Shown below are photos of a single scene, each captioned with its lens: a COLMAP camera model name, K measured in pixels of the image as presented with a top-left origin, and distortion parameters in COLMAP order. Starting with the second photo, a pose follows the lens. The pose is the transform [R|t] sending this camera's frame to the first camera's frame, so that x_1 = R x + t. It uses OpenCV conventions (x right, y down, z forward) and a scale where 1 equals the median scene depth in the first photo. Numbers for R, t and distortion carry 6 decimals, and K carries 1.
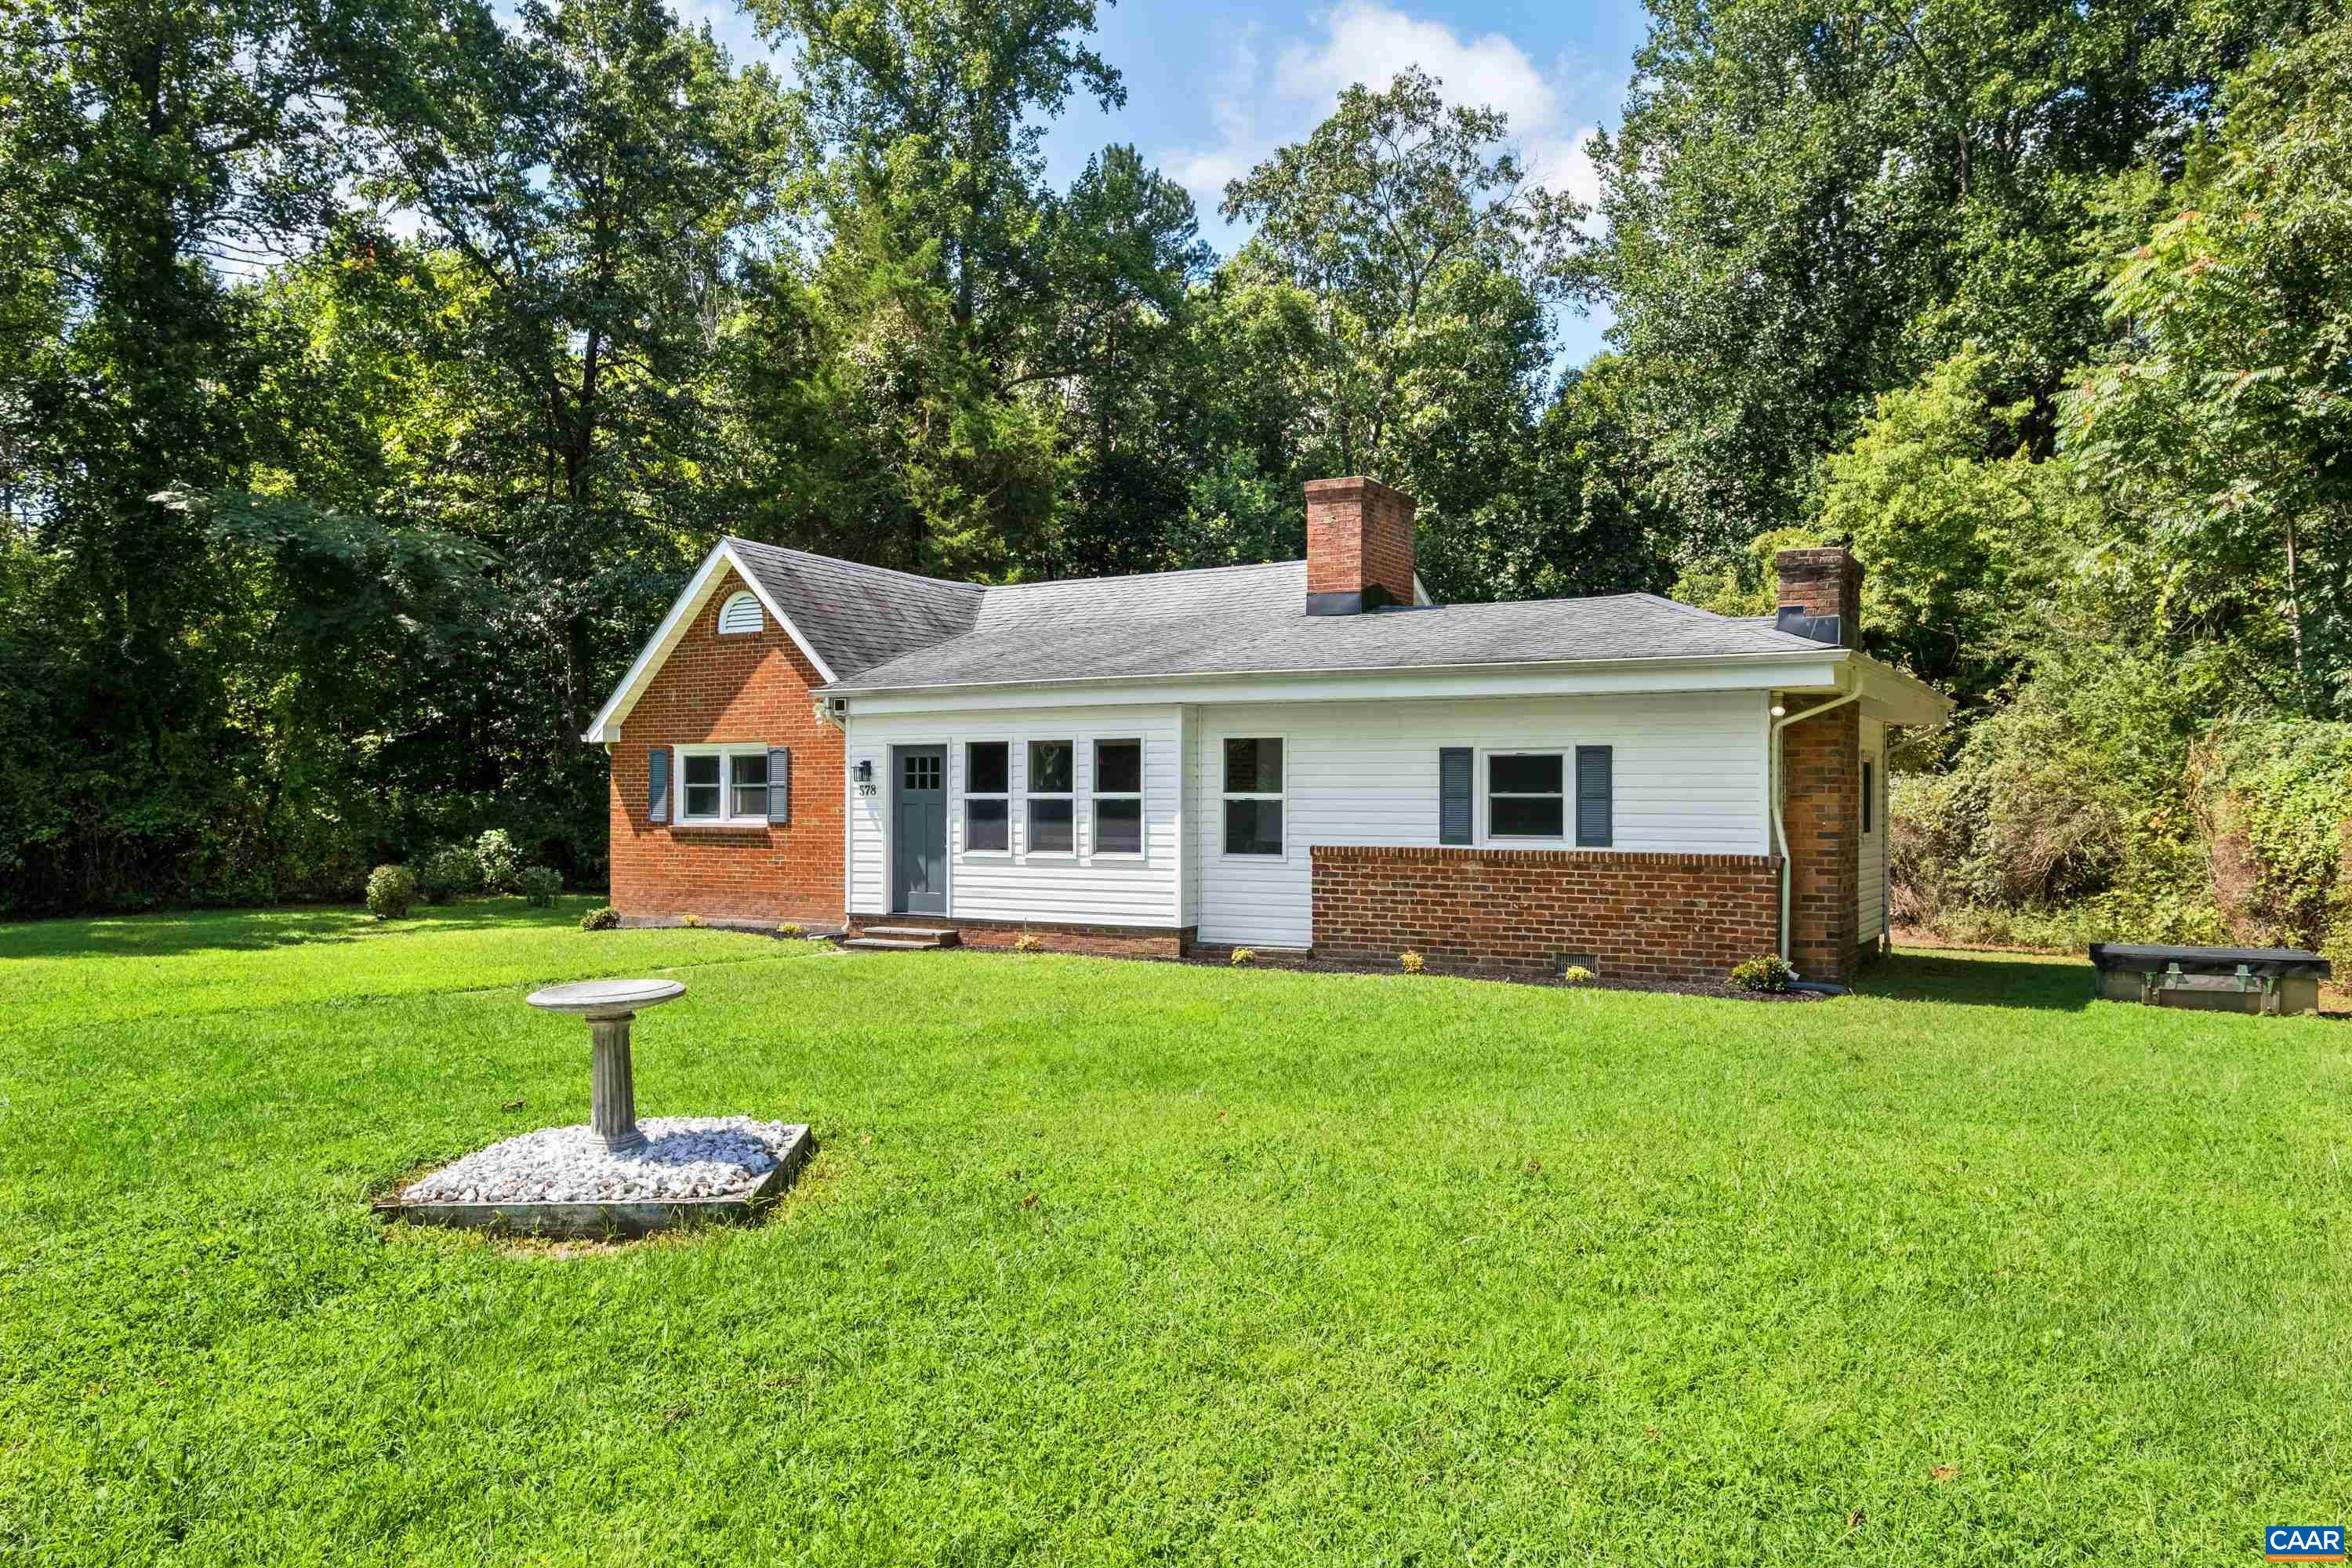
lens RADIAL K [[1787.0, 0, 1180.9], [0, 1787.0, 782.2], [0, 0, 1]] dist [-0.010393, 0.001624]
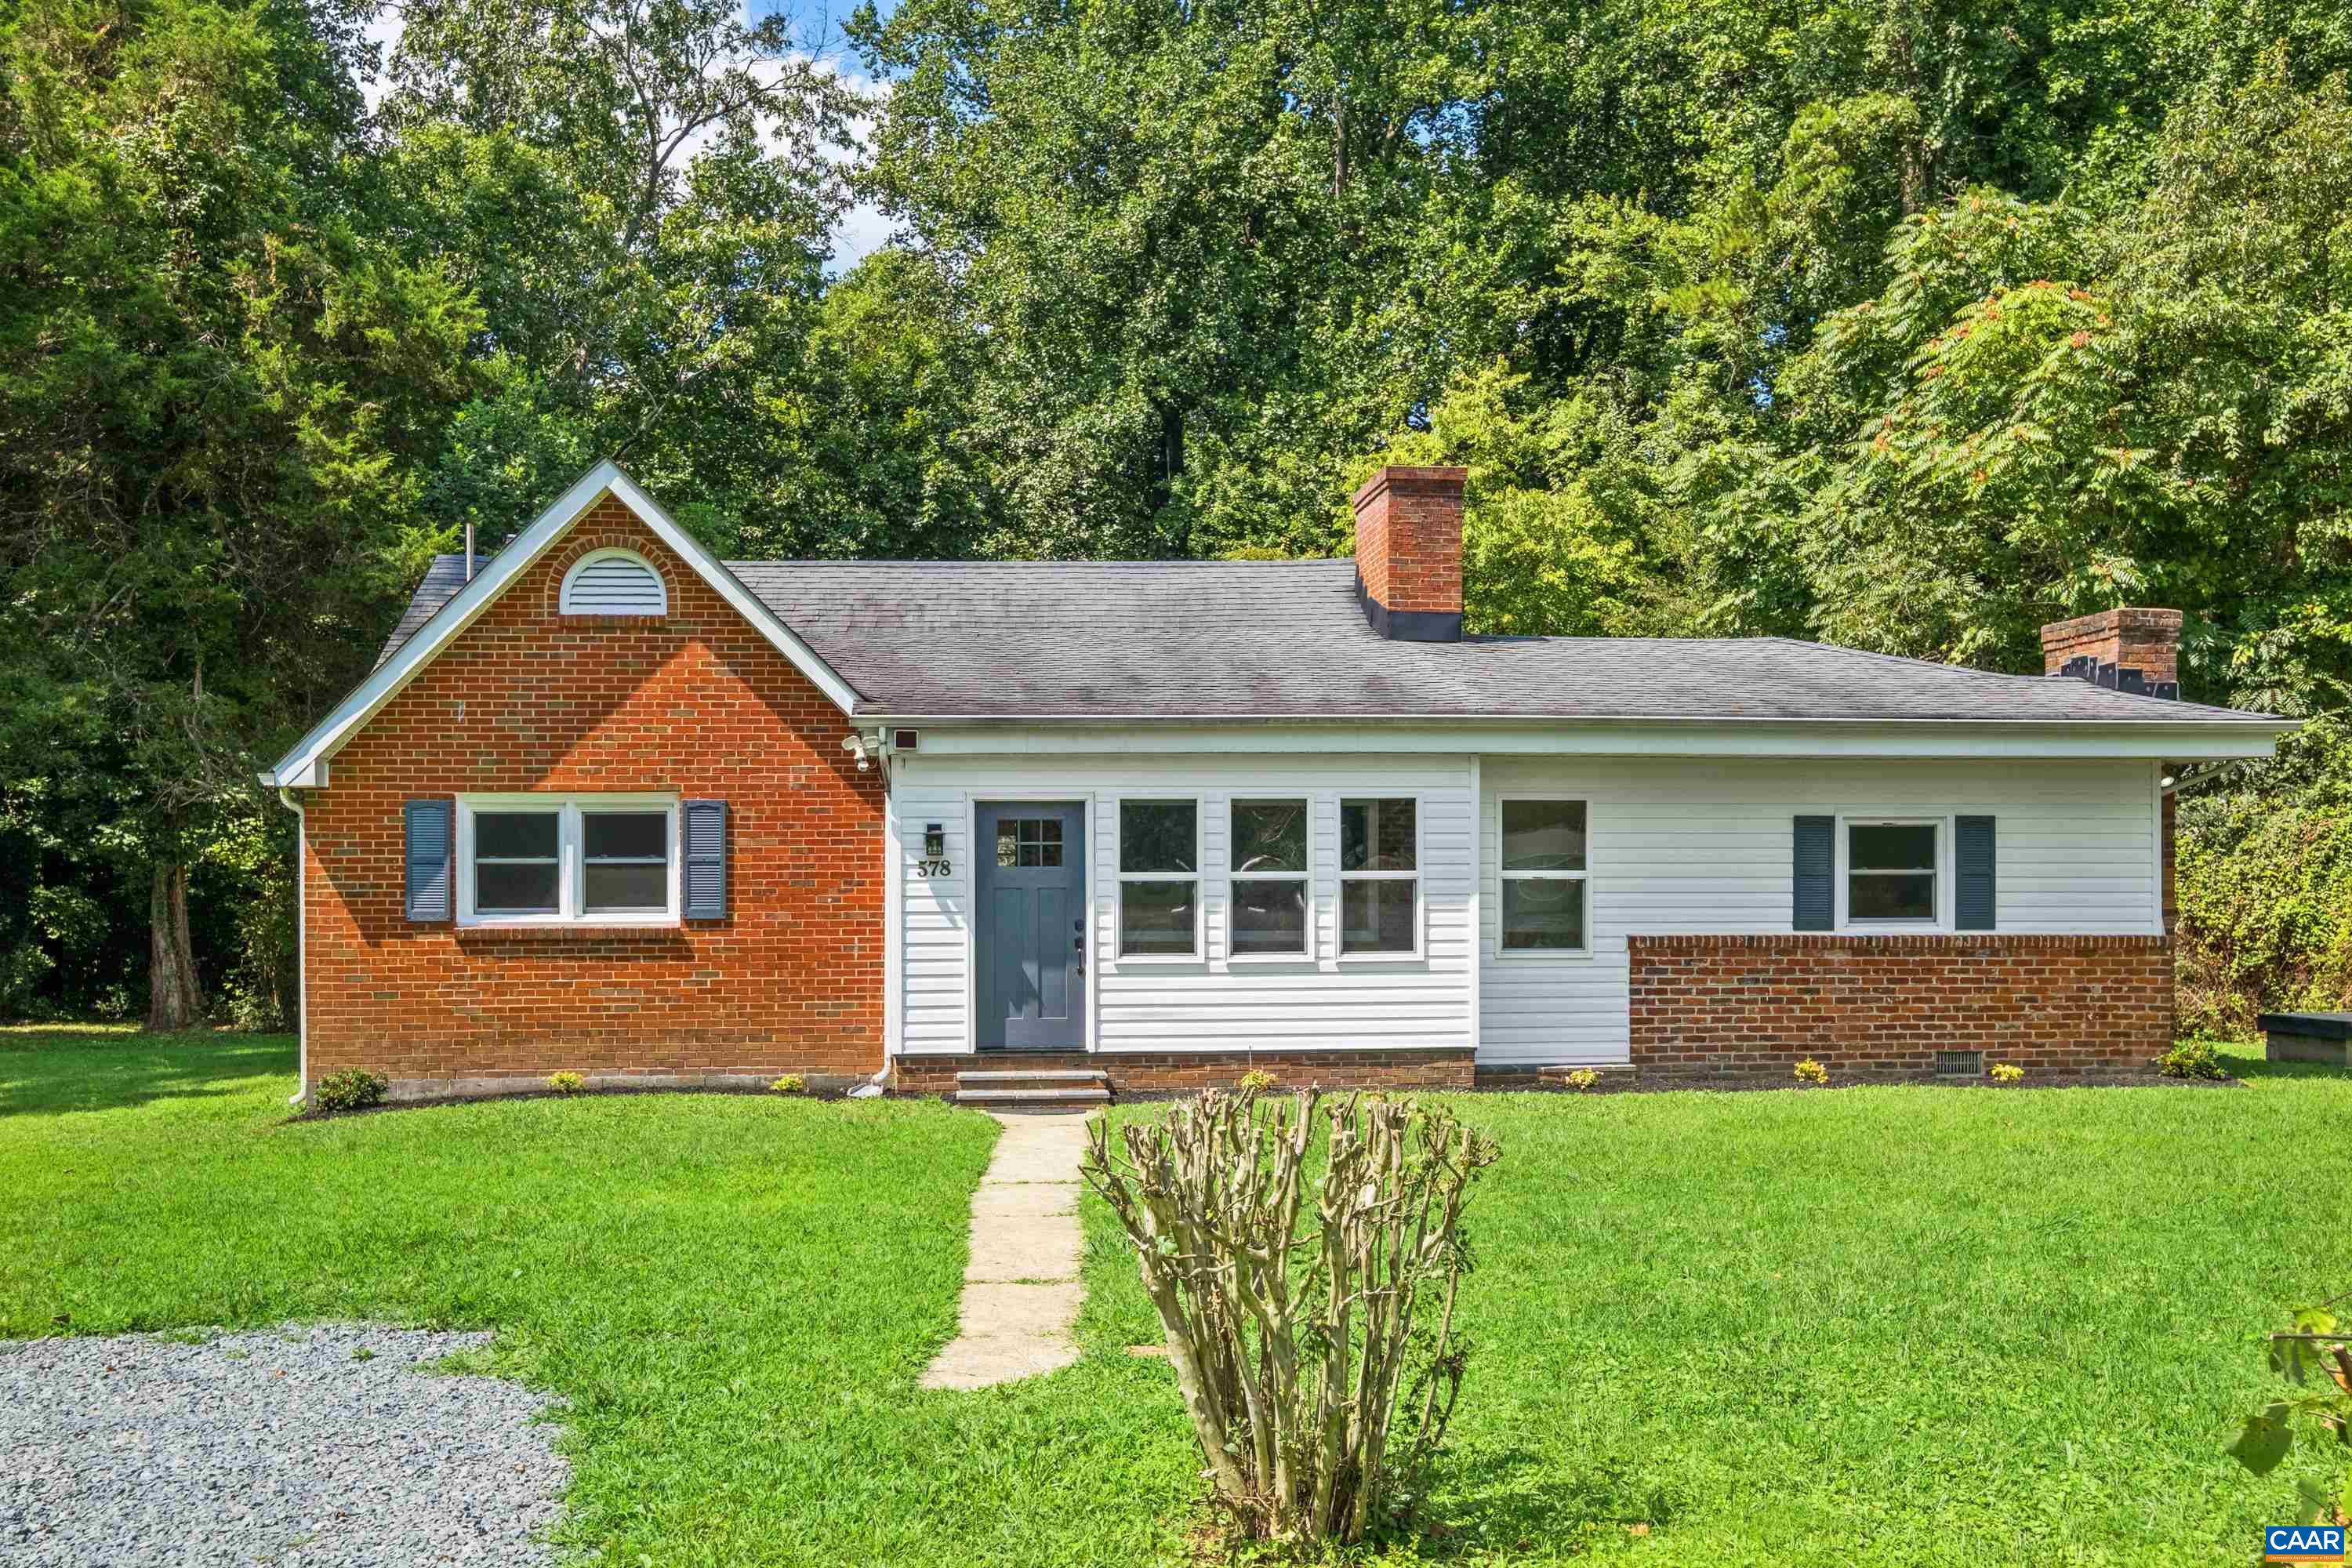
lens RADIAL K [[2328.0, 0, 1174.0], [0, 2328.0, 856.5], [0, 0, 1]] dist [0.003609, 0.000000]
pose [[0.801916, -0.002868, 0.597430, -0.677349], [-0.001401, 0.999977, 0.006680, -0.006402], [-0.597435, -0.006194, 0.801893, 0.270485]]
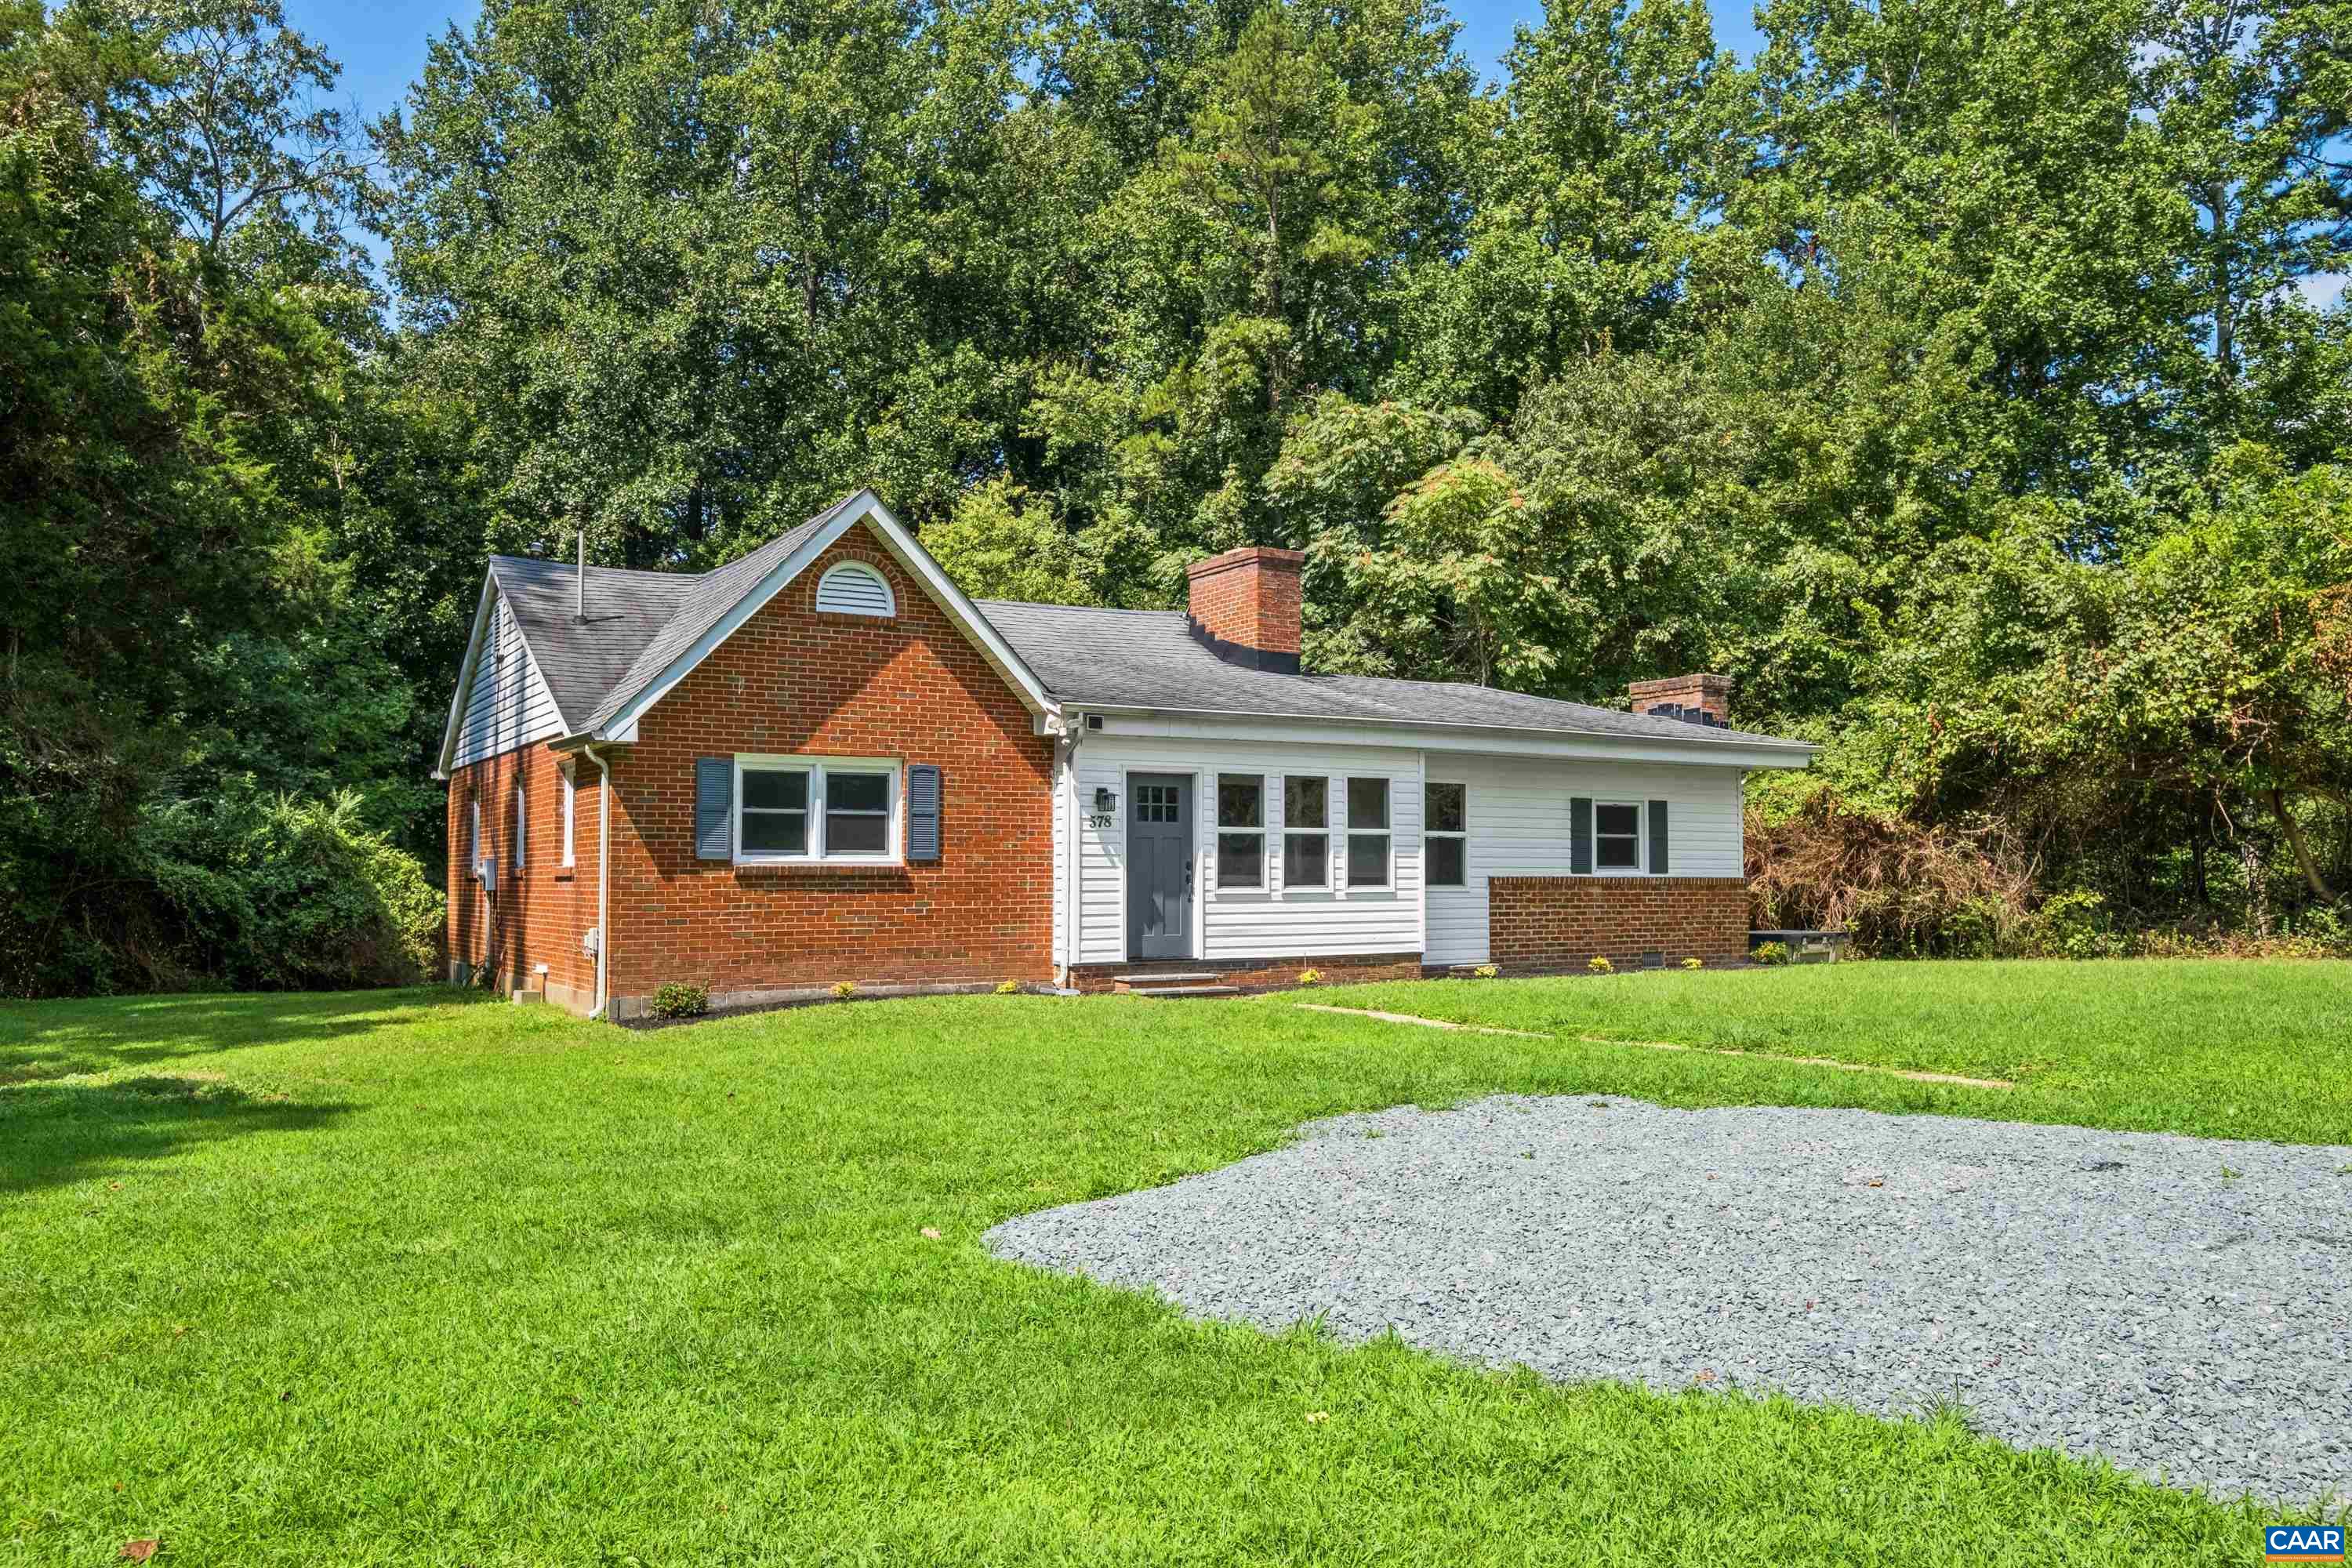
lens RADIAL K [[1846.0, 0, 1172.0], [0, 1846.0, 788.4], [0, 0, 1]] dist [-0.000448, 0.006641]
pose [[0.438223, 0.040842, 0.897938, -1.061688], [-0.005656, 0.999073, -0.042682, 0.029075], [-0.898848, 0.013626, 0.438048, 0.619327]]
